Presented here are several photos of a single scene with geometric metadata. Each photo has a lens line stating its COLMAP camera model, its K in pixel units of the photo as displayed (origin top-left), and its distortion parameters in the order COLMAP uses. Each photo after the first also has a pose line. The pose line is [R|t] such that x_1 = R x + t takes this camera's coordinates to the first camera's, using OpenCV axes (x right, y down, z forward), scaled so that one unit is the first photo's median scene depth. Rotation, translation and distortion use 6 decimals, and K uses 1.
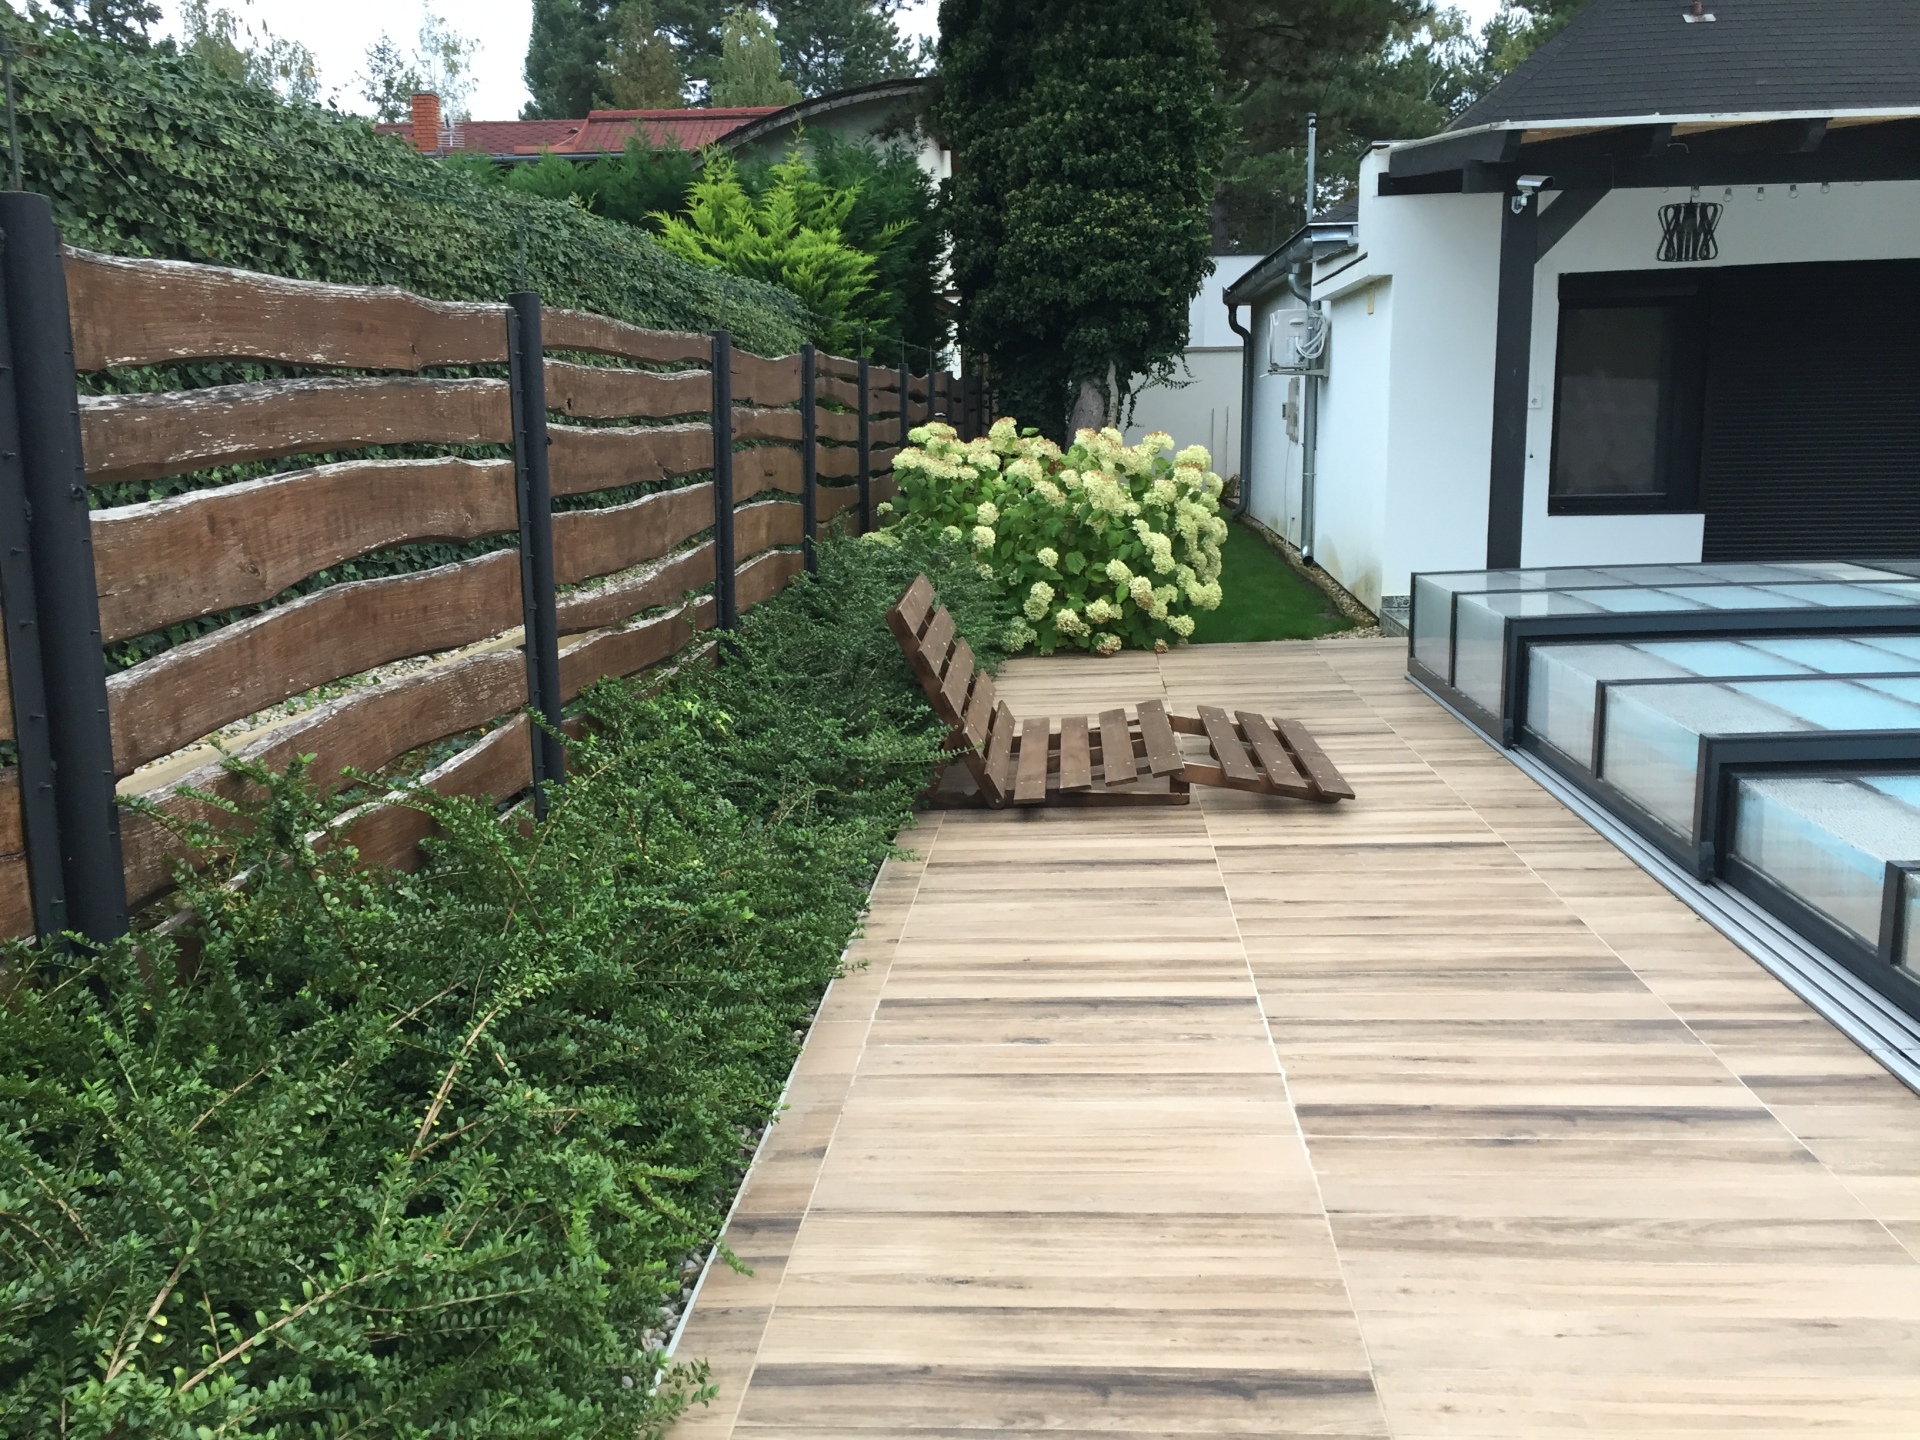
lens RADIAL K [[1613.5, 0, 965.9], [0, 1613.5, 718.0], [0, 0, 1]] dist [0.048817, -0.033446]
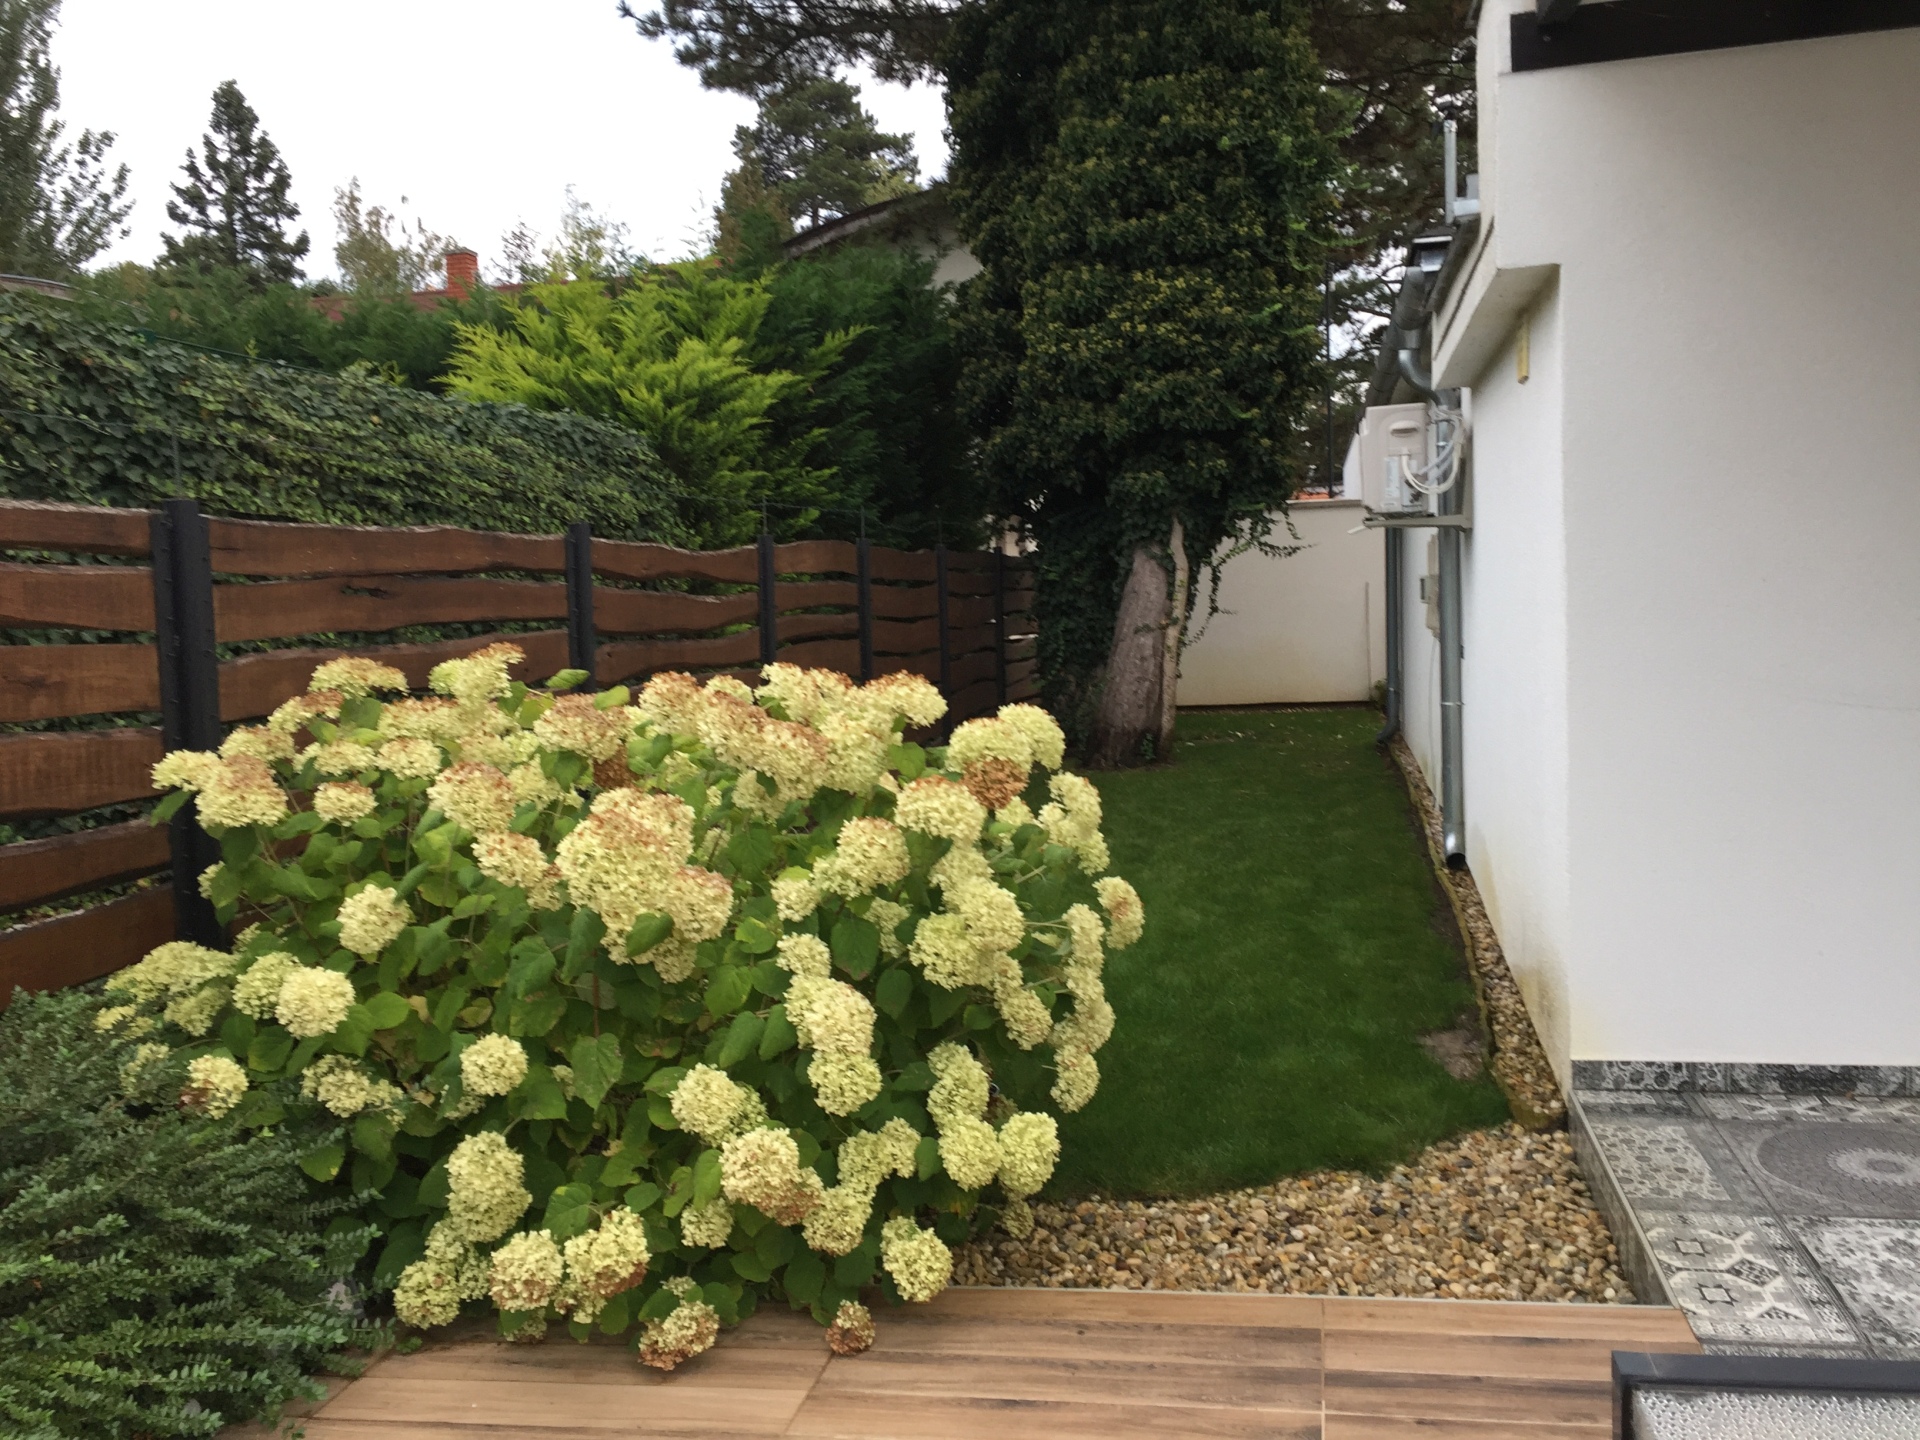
lens RADIAL K [[1613.5, 0, 965.0], [0, 1613.5, 712.9], [0, 0, 1]] dist [0.048817, -0.033446]
pose [[0.989833, -0.013695, -0.141572, 0.101582], [-0.001843, 0.994035, -0.109045, -0.070339], [0.142221, 0.108197, 0.983904, 0.350678]]
